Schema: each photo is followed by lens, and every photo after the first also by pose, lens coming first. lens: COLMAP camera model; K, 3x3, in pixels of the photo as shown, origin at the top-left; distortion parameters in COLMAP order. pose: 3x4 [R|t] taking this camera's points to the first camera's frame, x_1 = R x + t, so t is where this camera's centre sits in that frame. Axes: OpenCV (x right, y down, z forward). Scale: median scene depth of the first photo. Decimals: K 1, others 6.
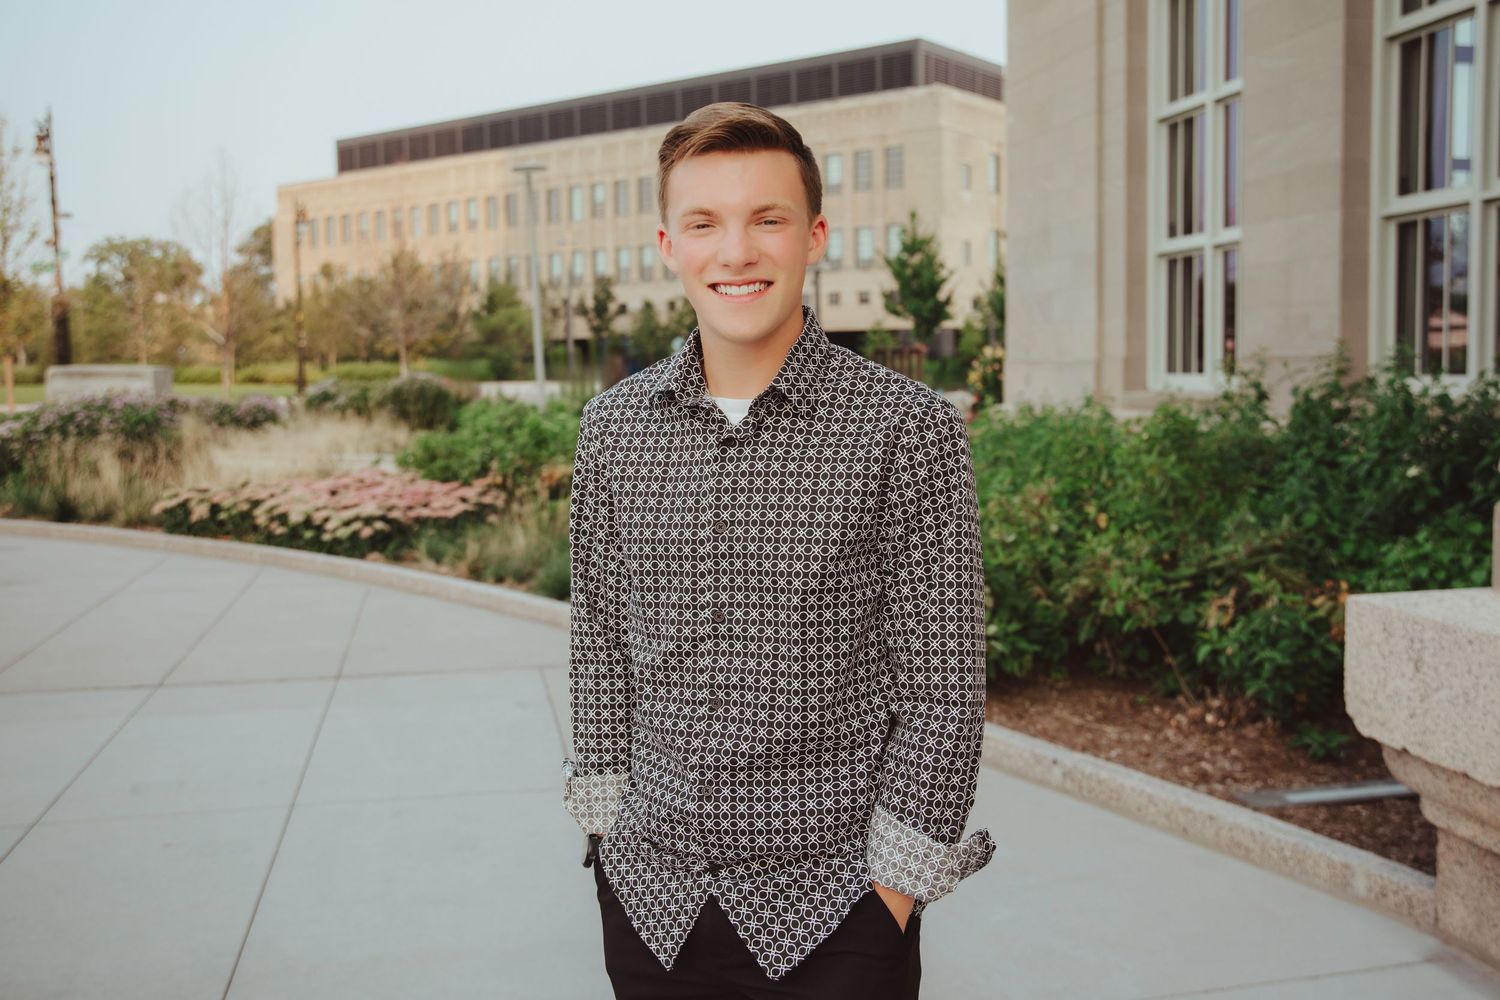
lens RADIAL K [[1399.1, 0, 751.0], [0, 1399.1, 478.7], [0, 0, 1]] dist [-0.042134, 0.086770]
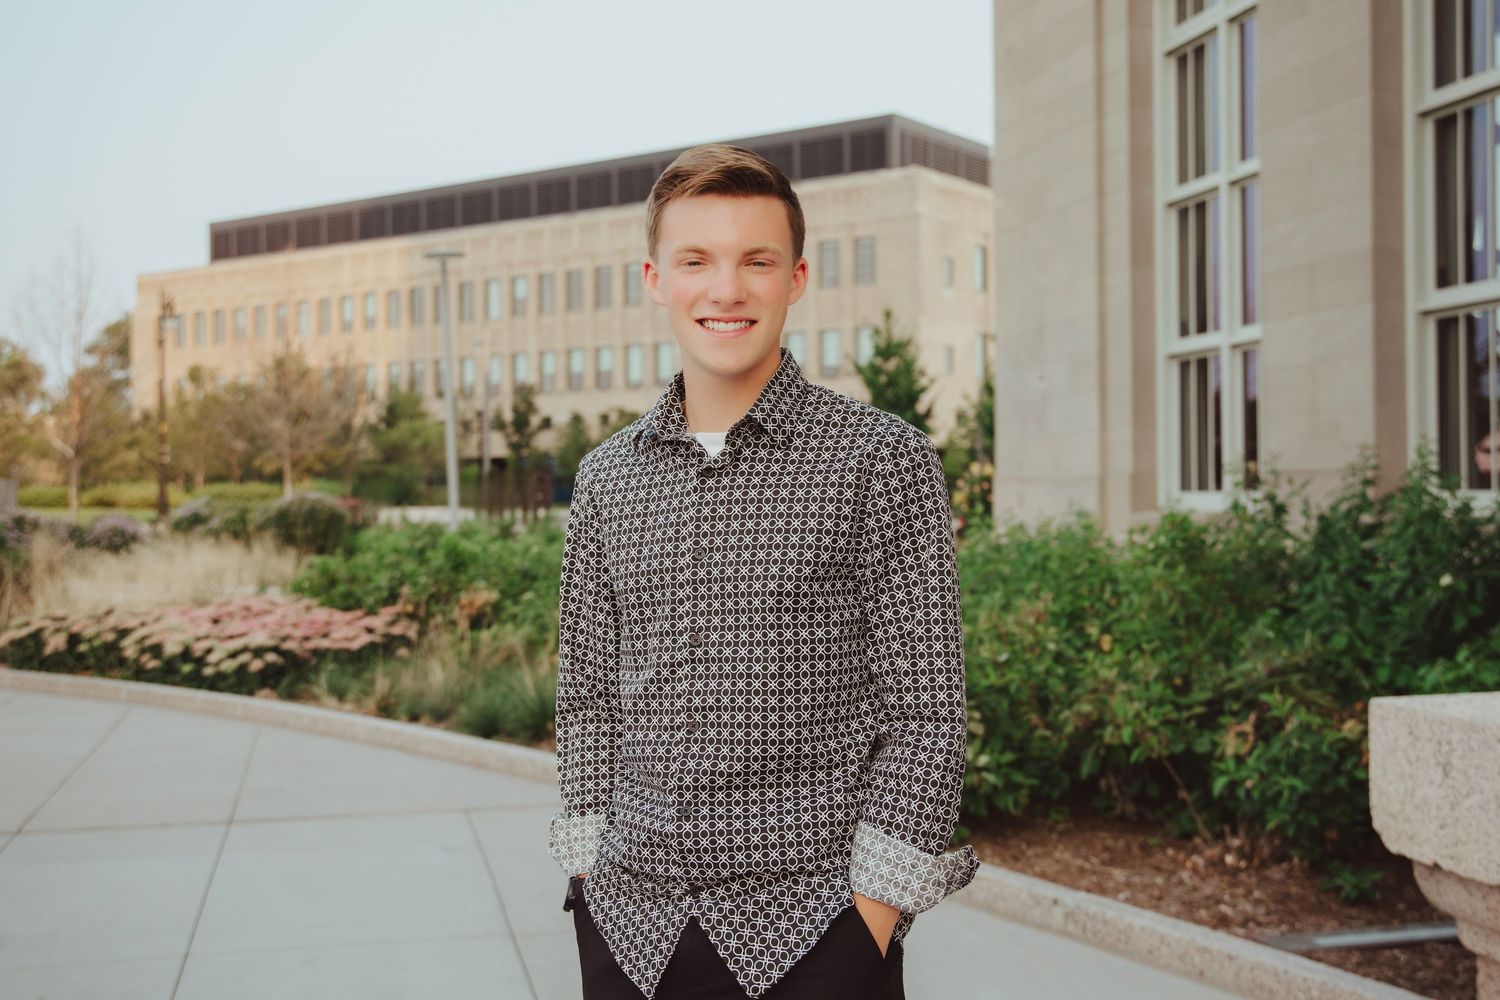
lens RADIAL K [[1660.2, 0, 750.0], [0, 1660.2, 500.0], [0, 0, 1]] dist [-0.015494, 0.115180]
pose [[0.999456, 0.004235, 0.032707, -0.003780], [-0.001710, 0.997042, -0.076843, 0.009272], [-0.032935, 0.076745, 0.996507, -0.020810]]
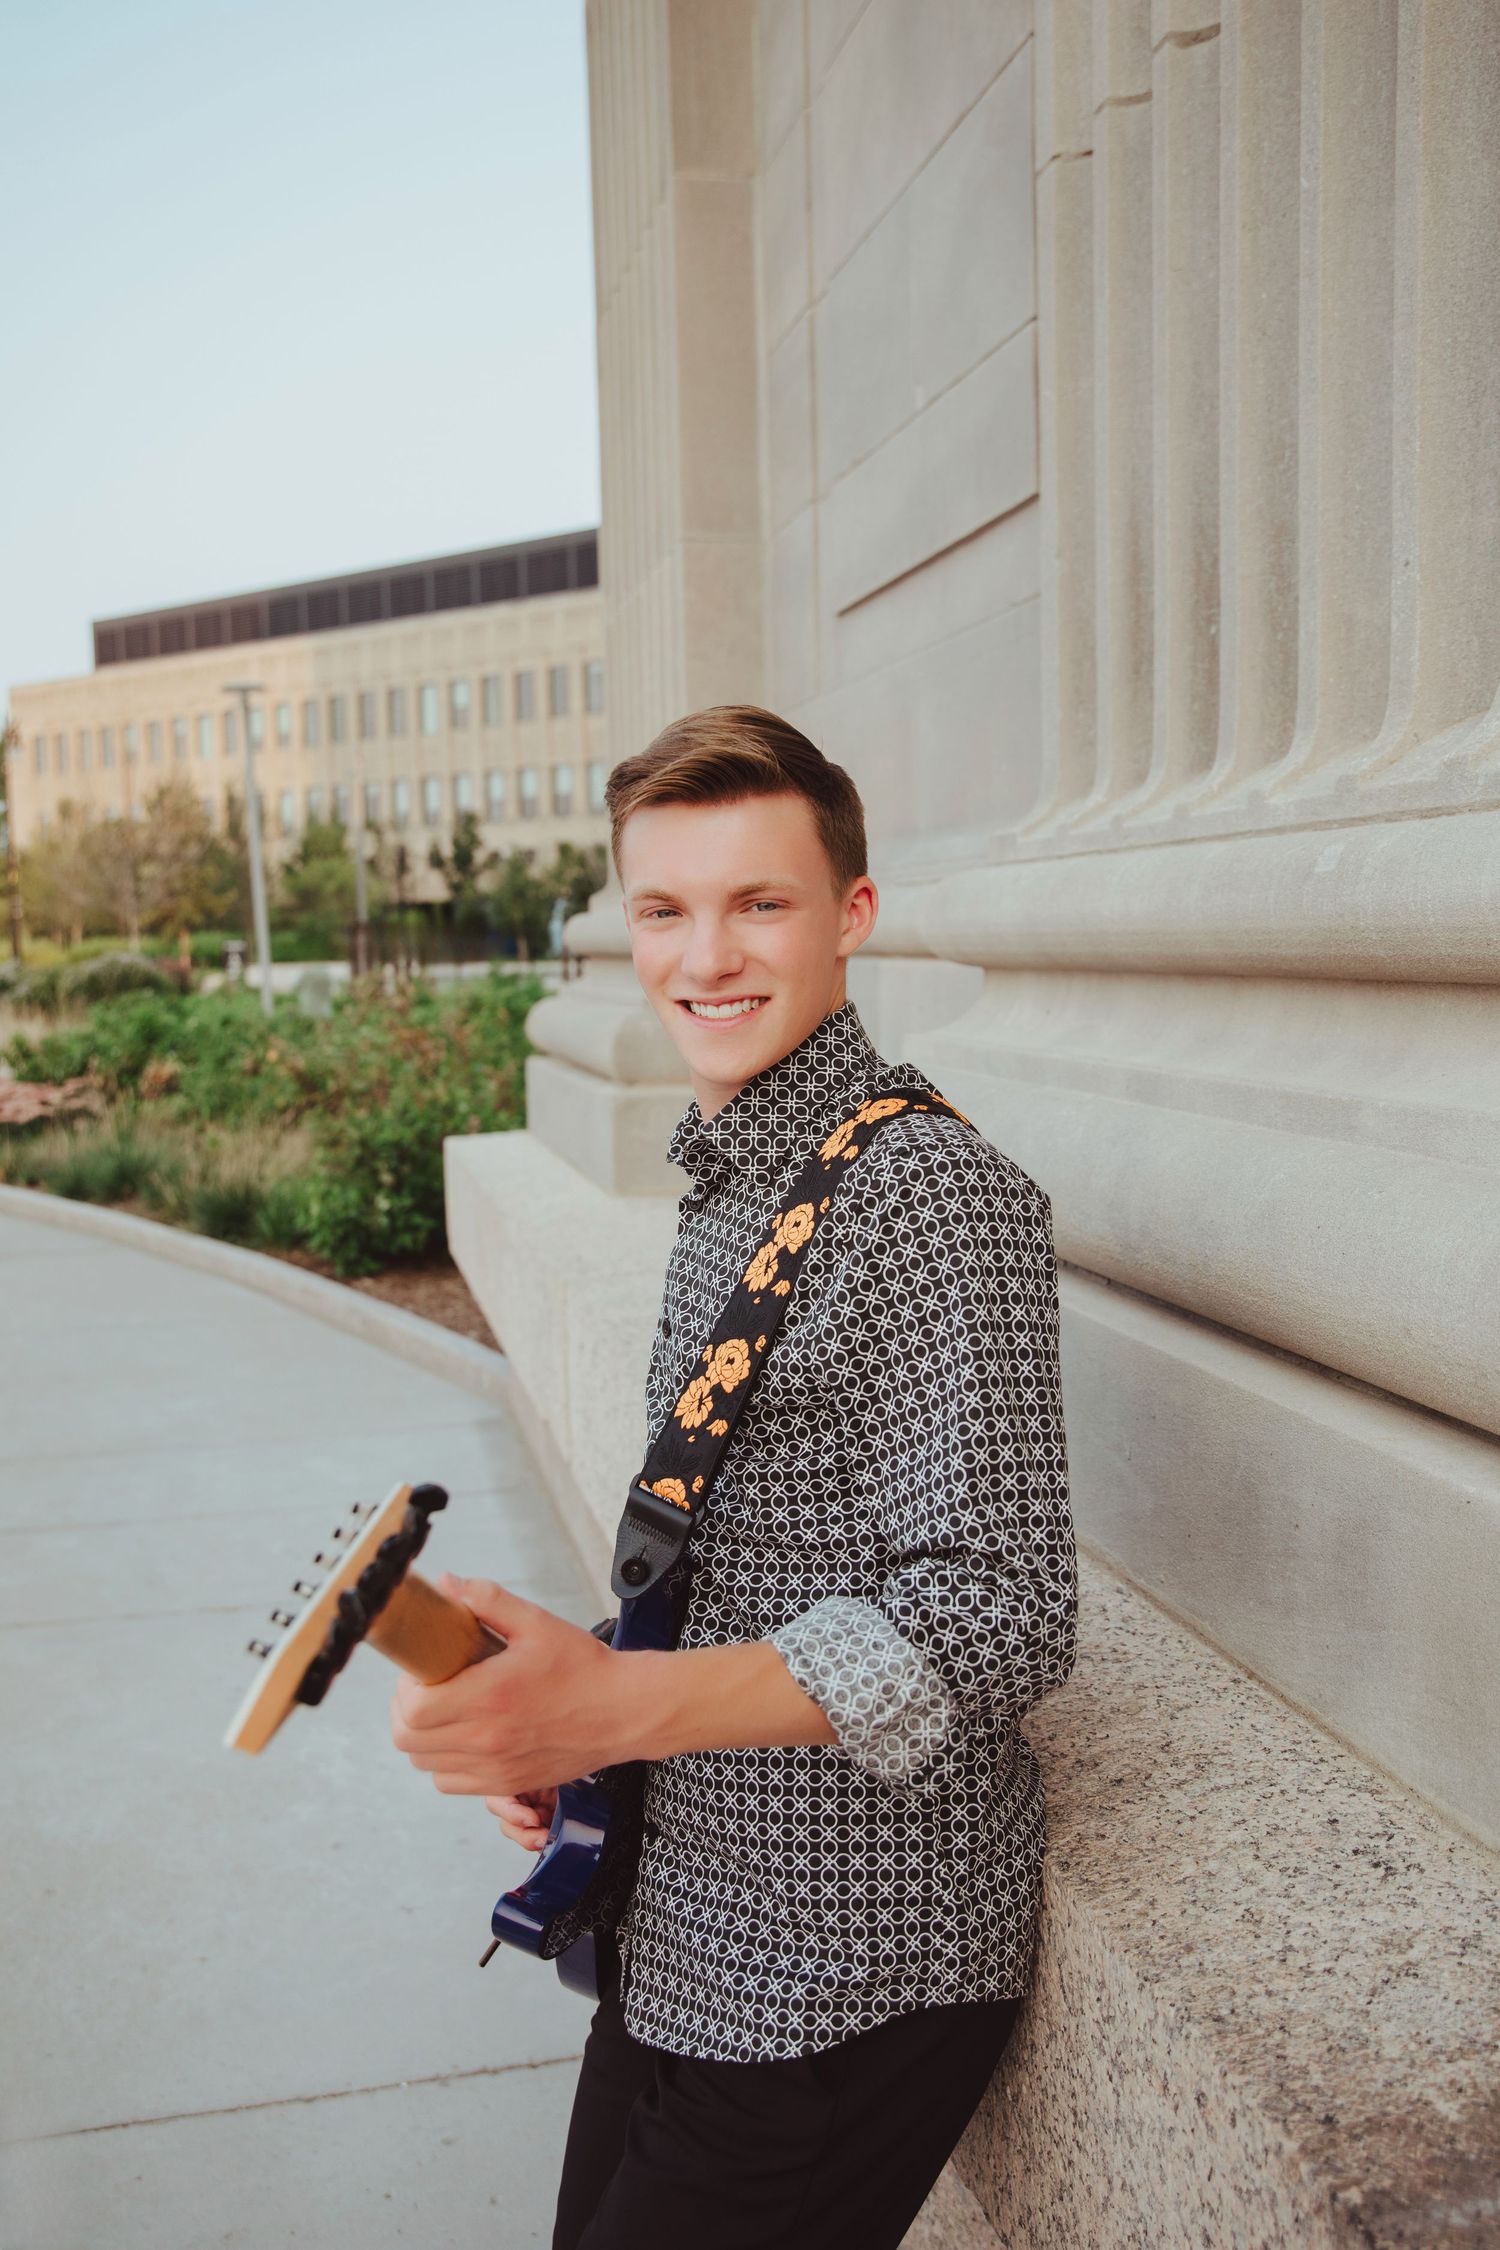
lens RADIAL K [[2098.6, 0, 760.8], [0, 2098.6, 1126.9], [0, 0, 1]] dist [-0.042134, 0.086770]
pose [[0.999939, -0.008061, -0.007569, 0.171560], [0.008142, 0.999909, 0.010732, 0.013502], [0.007482, -0.010793, 0.999914, -0.202302]]
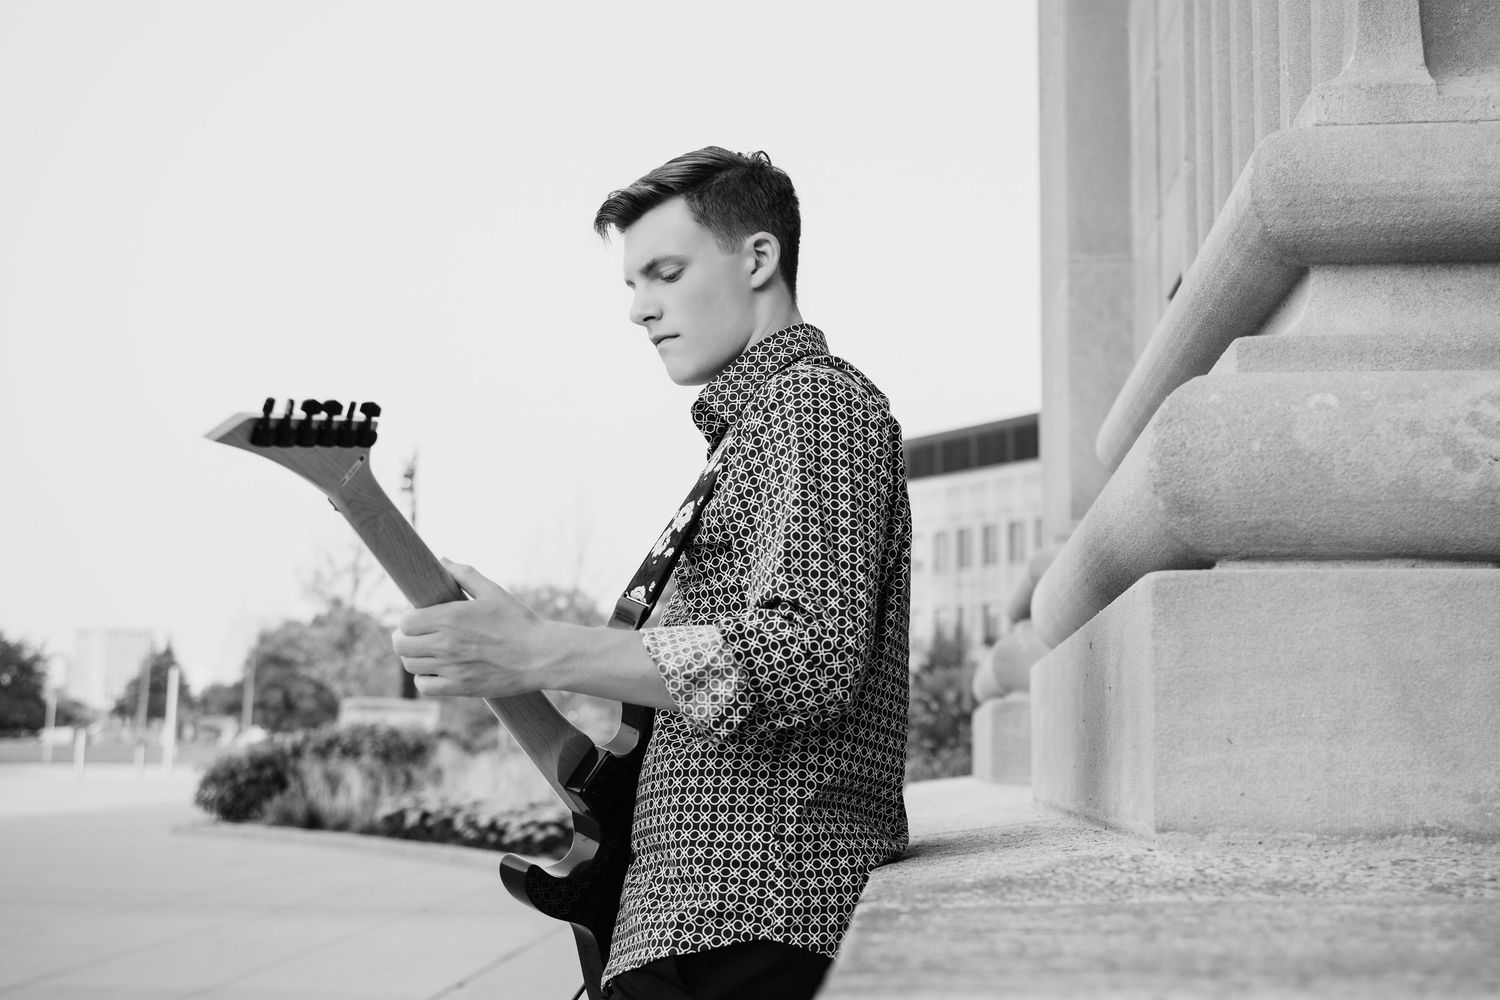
lens RADIAL K [[1924.4, 0, 750.0], [0, 1924.4, 500.0], [0, 0, 1]] dist [0.011286, 0.055811]
pose [[0.948429, -0.018803, -0.316432, 0.217454], [-0.049566, 0.977164, -0.206627, 0.051904], [0.313091, 0.211655, 0.925838, -0.231437]]
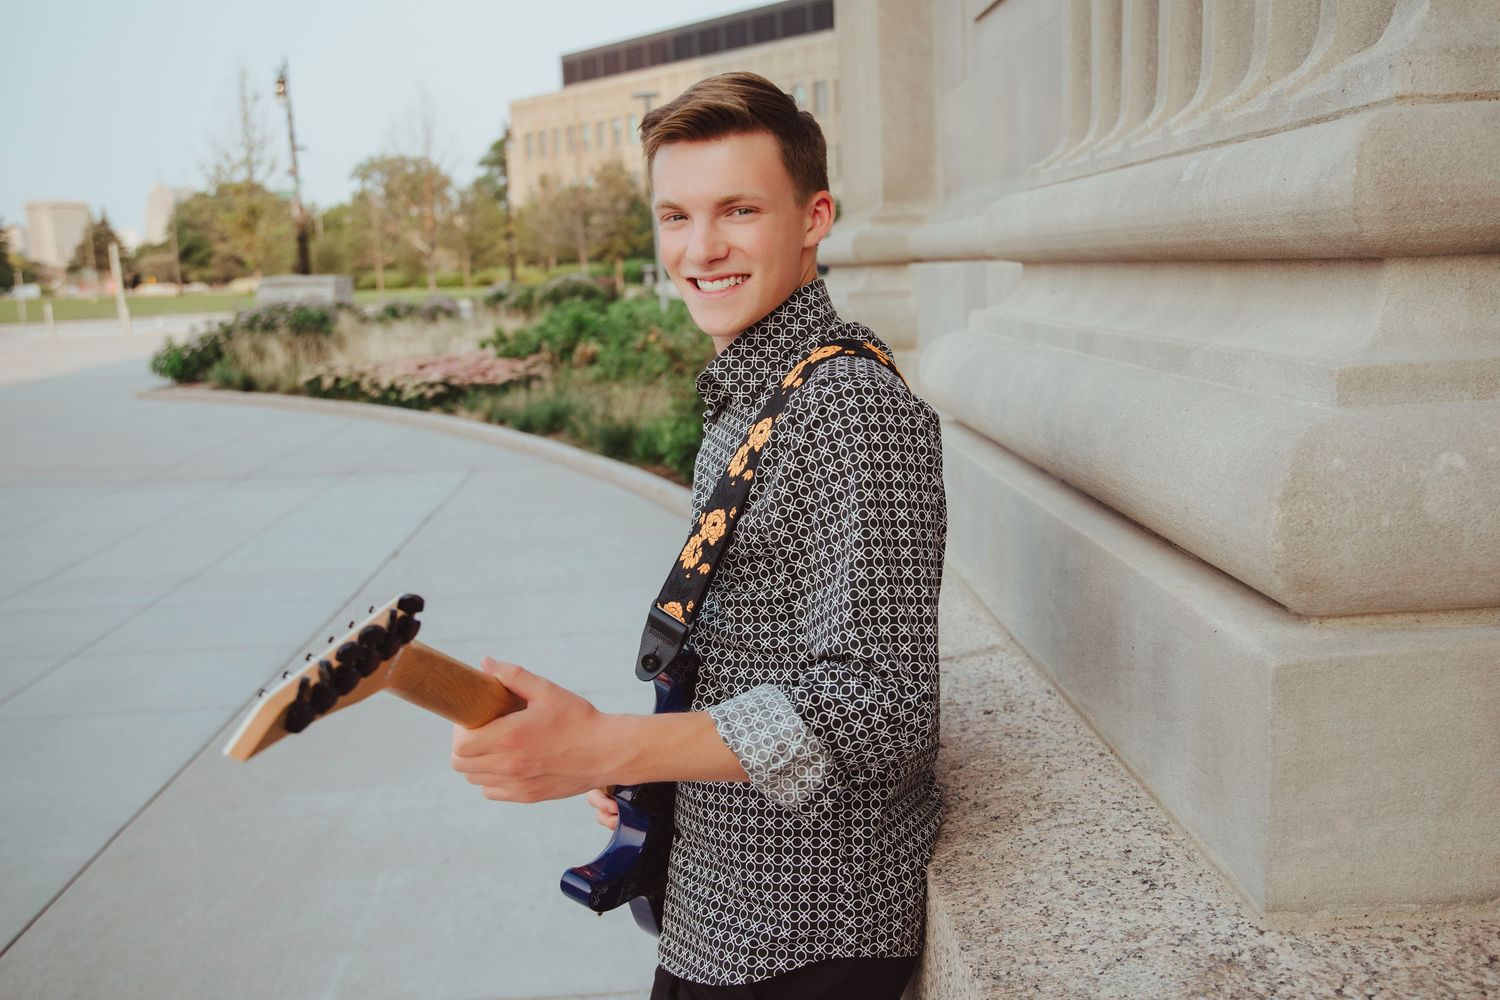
lens RADIAL K [[1399.1, 0, 758.1], [0, 1399.1, 502.8], [0, 0, 1]] dist [-0.060689, 0.102874]
pose [[0.982898, 0.003138, -0.184124, 0.189986], [0.013932, 0.995722, 0.091342, 0.015258], [0.183623, -0.092345, 0.978650, -0.197948]]
